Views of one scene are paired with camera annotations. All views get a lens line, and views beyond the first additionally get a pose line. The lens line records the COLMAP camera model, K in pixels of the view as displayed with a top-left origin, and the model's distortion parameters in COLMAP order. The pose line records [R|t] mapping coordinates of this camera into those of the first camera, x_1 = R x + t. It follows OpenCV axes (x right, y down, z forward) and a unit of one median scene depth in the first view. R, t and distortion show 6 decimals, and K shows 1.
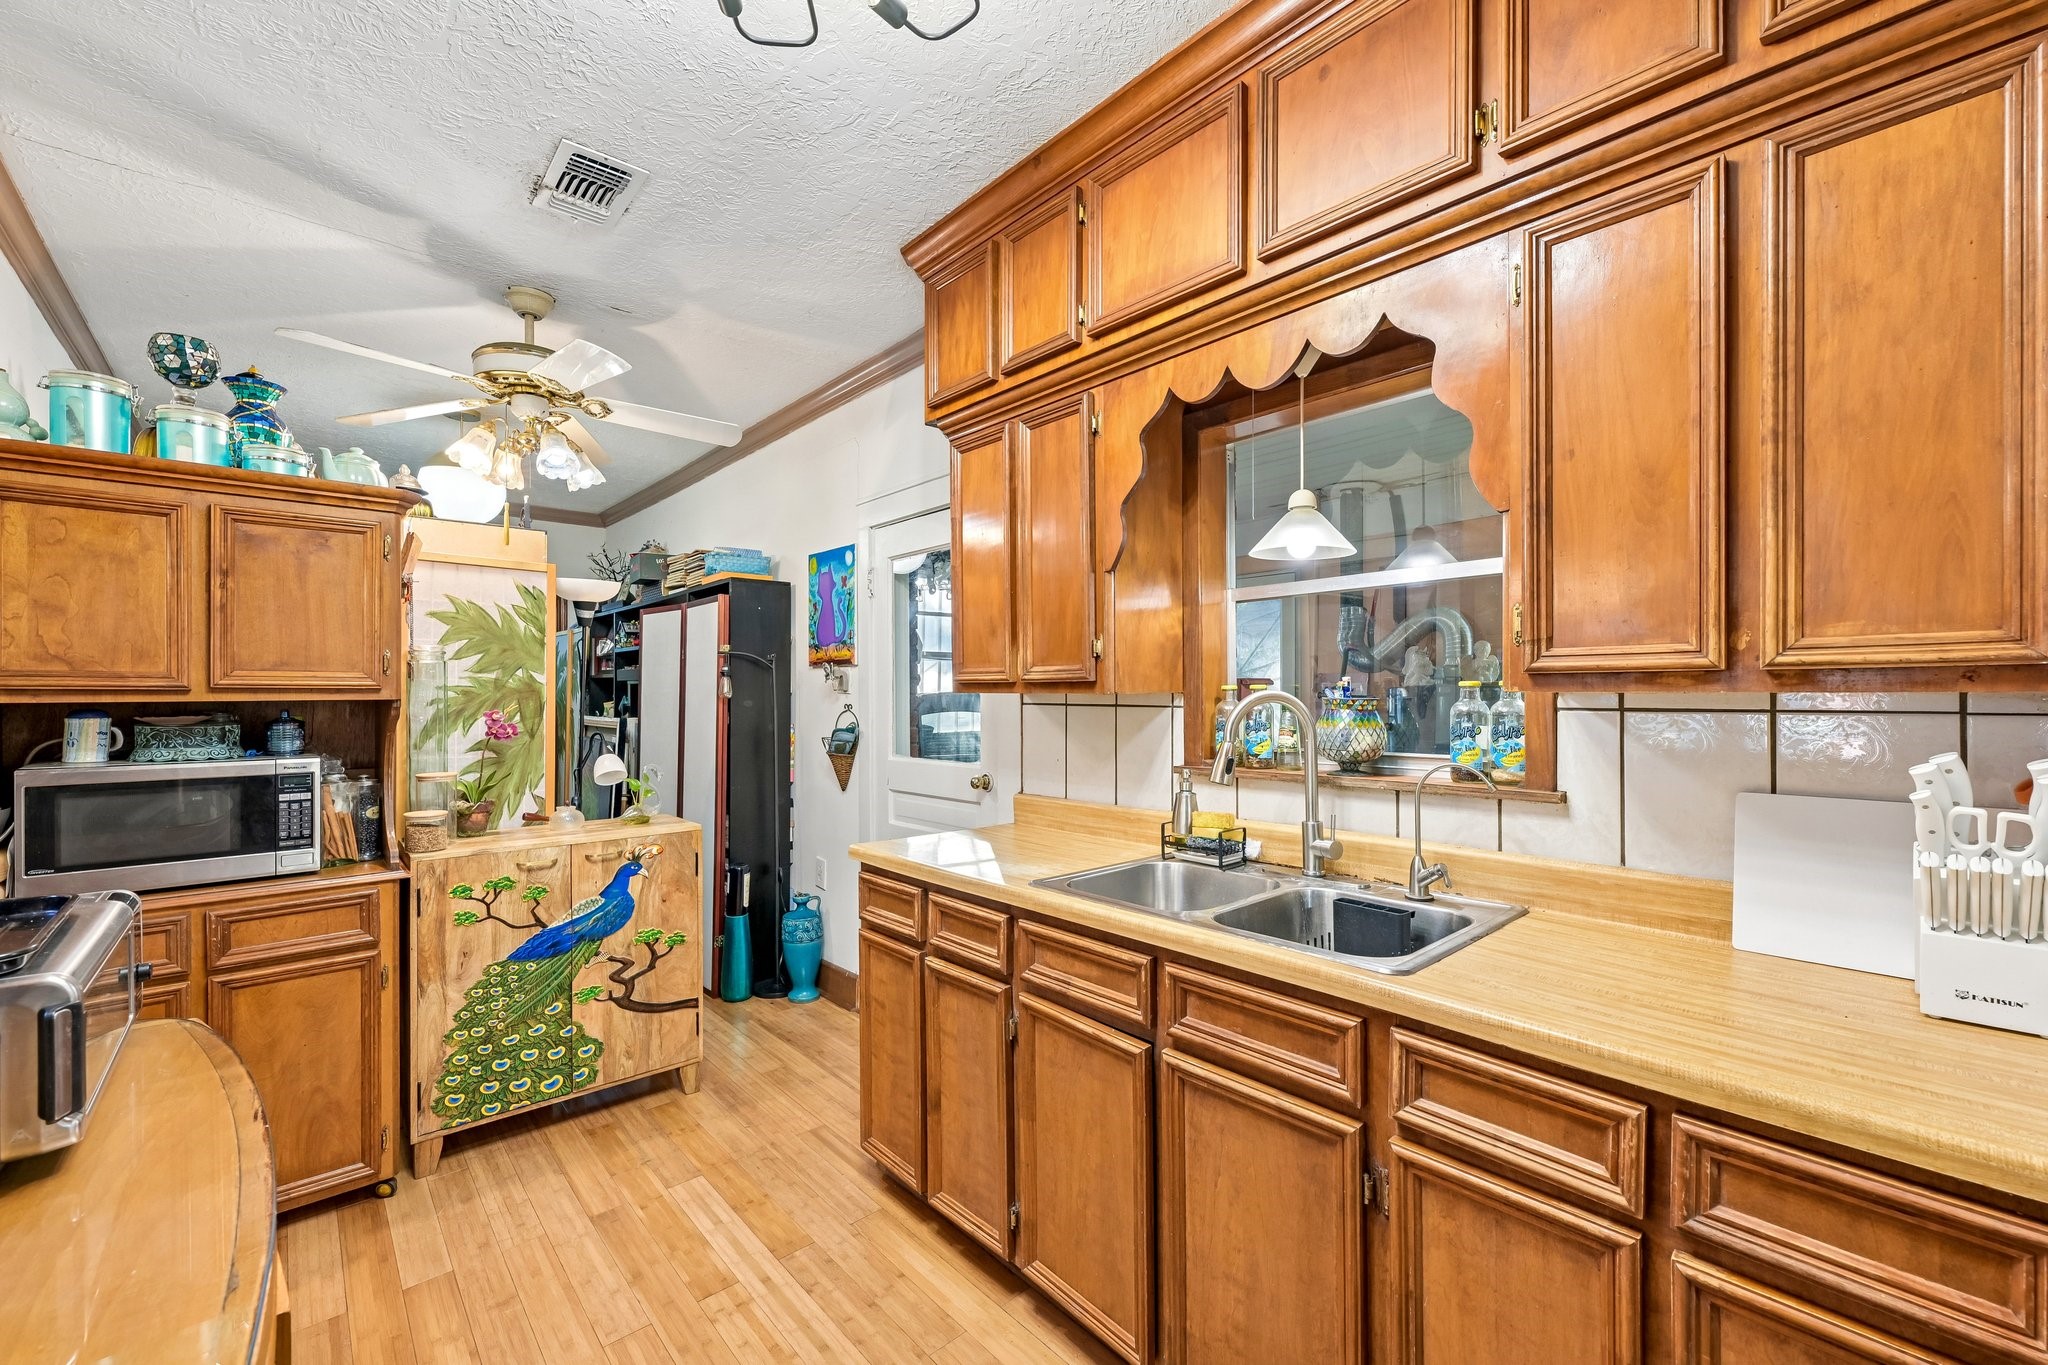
lens RADIAL K [[840.4, 0, 984.7], [0, 840.4, 690.2], [0, 0, 1]] dist [0.009701, -0.000264]
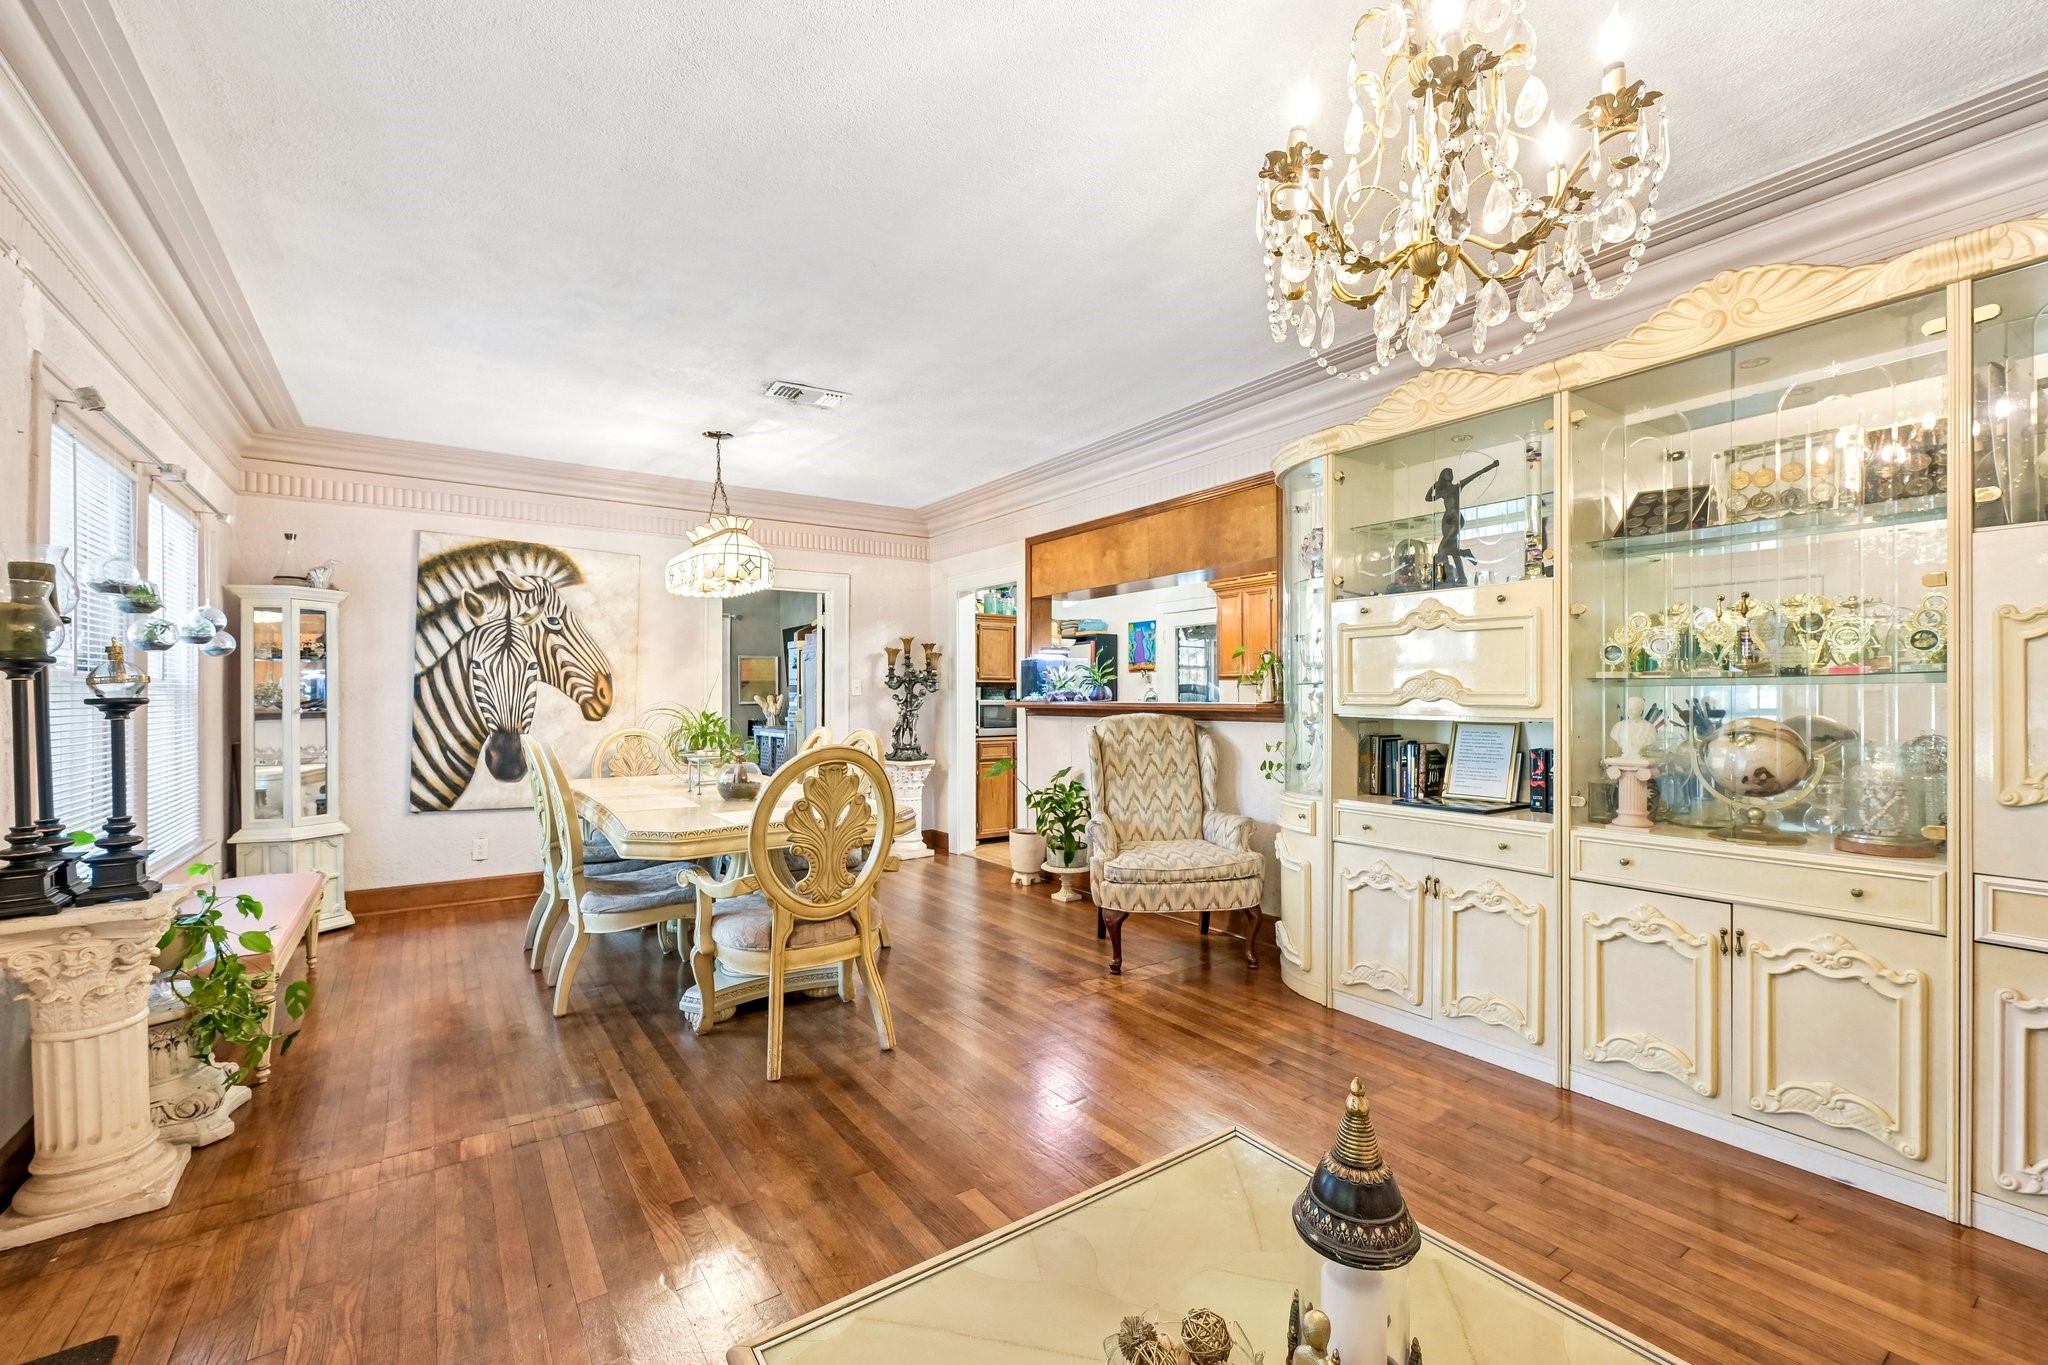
lens RADIAL K [[840.4, 0, 1030.8], [0, 840.4, 704.4], [0, 0, 1]] dist [0.009701, -0.000264]
pose [[0.996290, 0.002642, -0.086021, -0.414331], [-0.002051, 0.999974, 0.006954, 0.060670], [0.086037, -0.006752, 0.996269, -1.866654]]
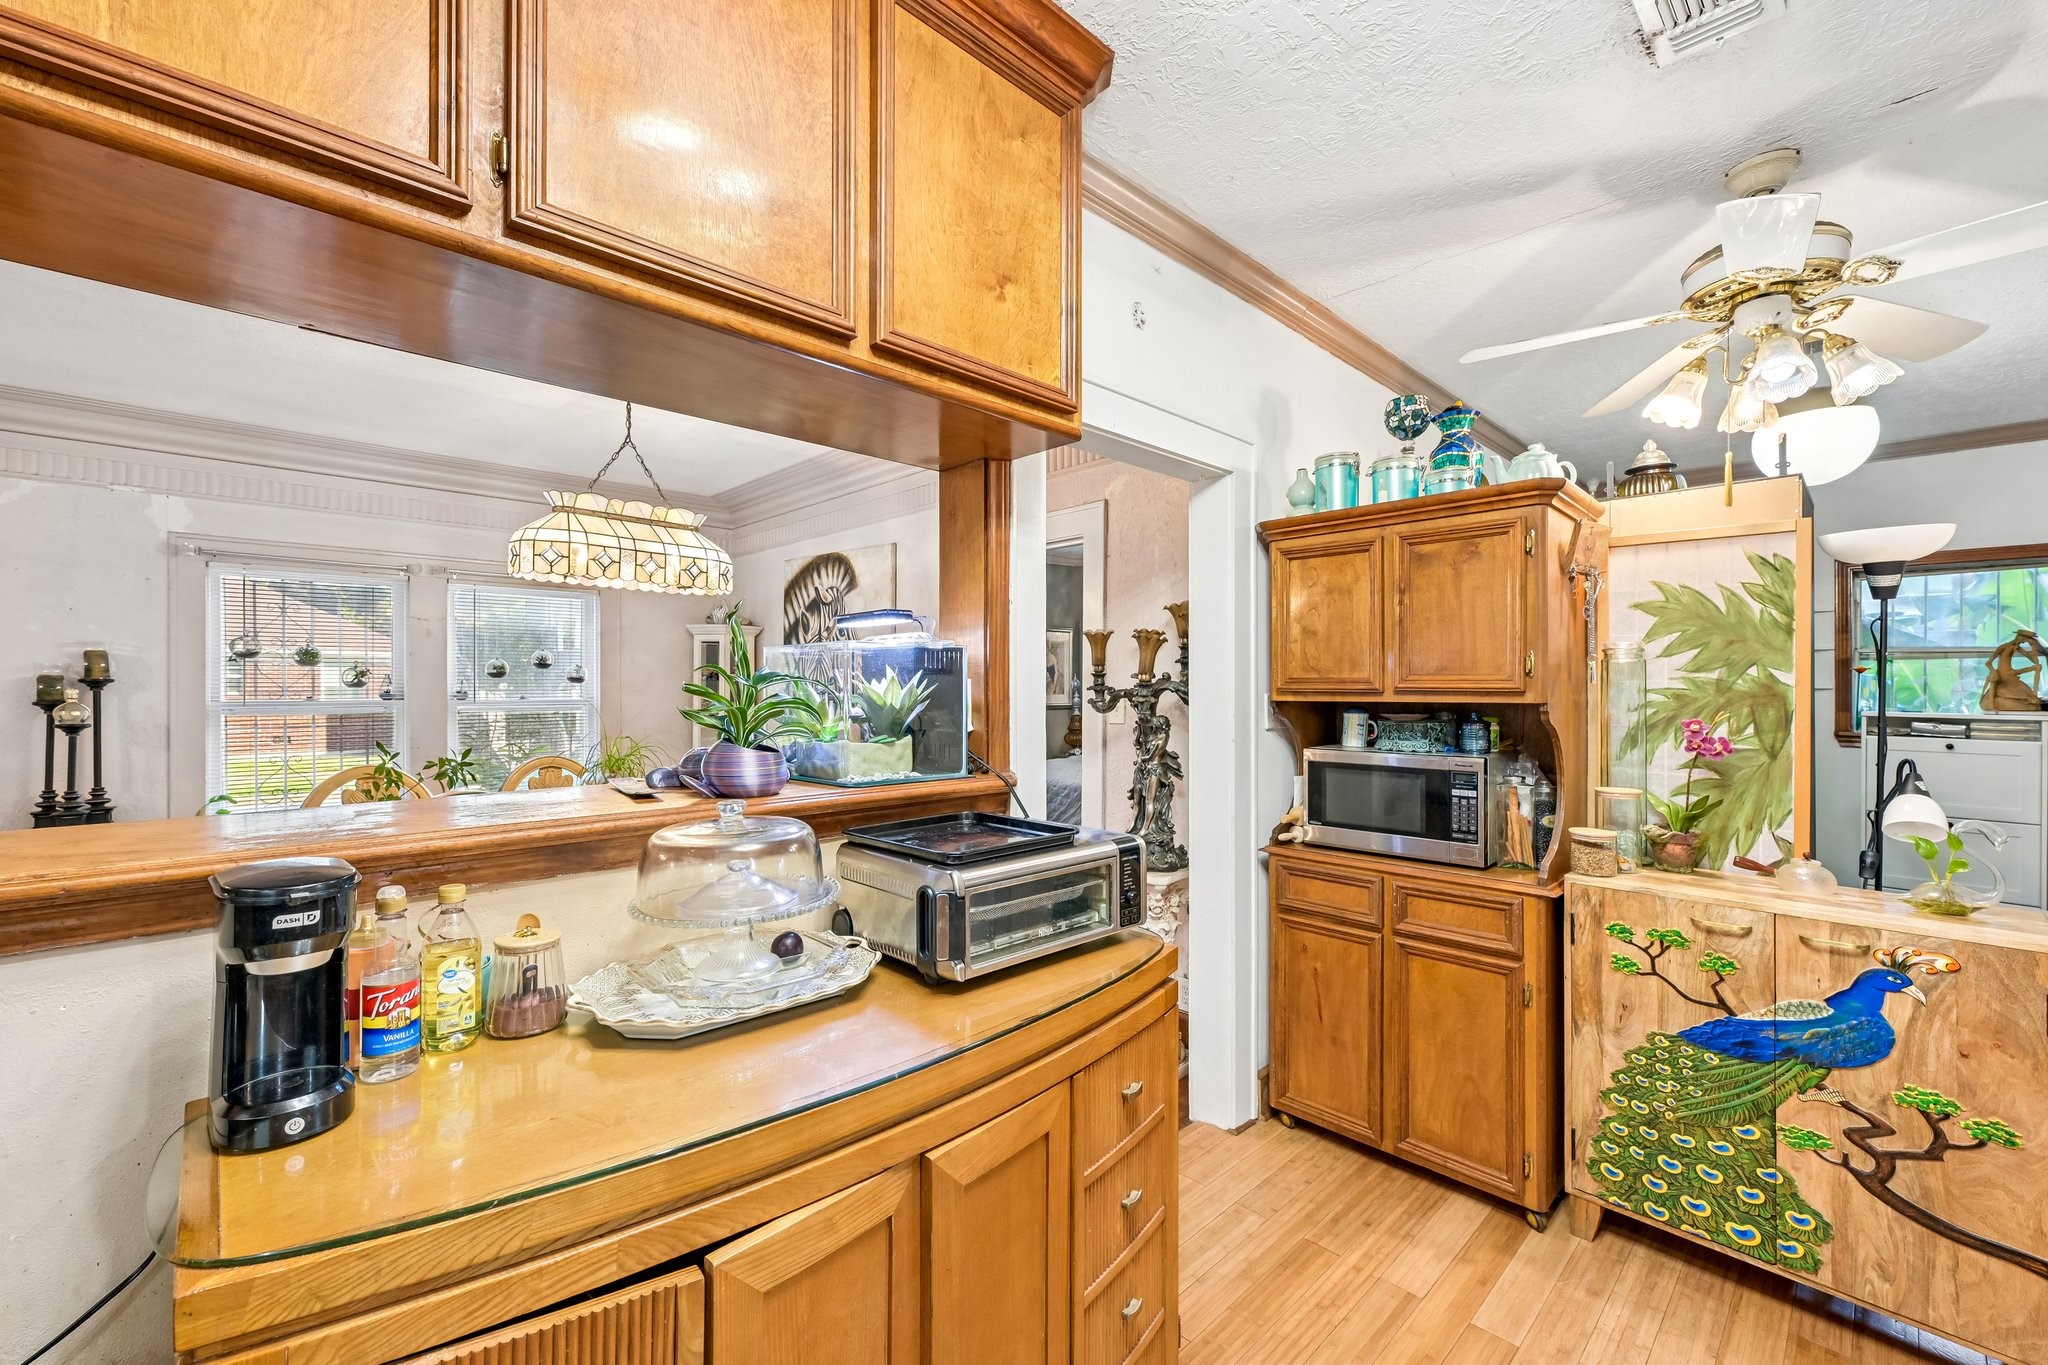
lens RADIAL K [[840.4, 0, 1045.4], [0, 840.4, 685.5], [0, 0, 1]] dist [0.009701, -0.000264]
pose [[0.084651, 0.001093, -0.996410, 0.171841], [-0.002805, 0.999996, 0.000859, -0.007650], [0.996407, 0.002722, 0.084654, 0.339747]]
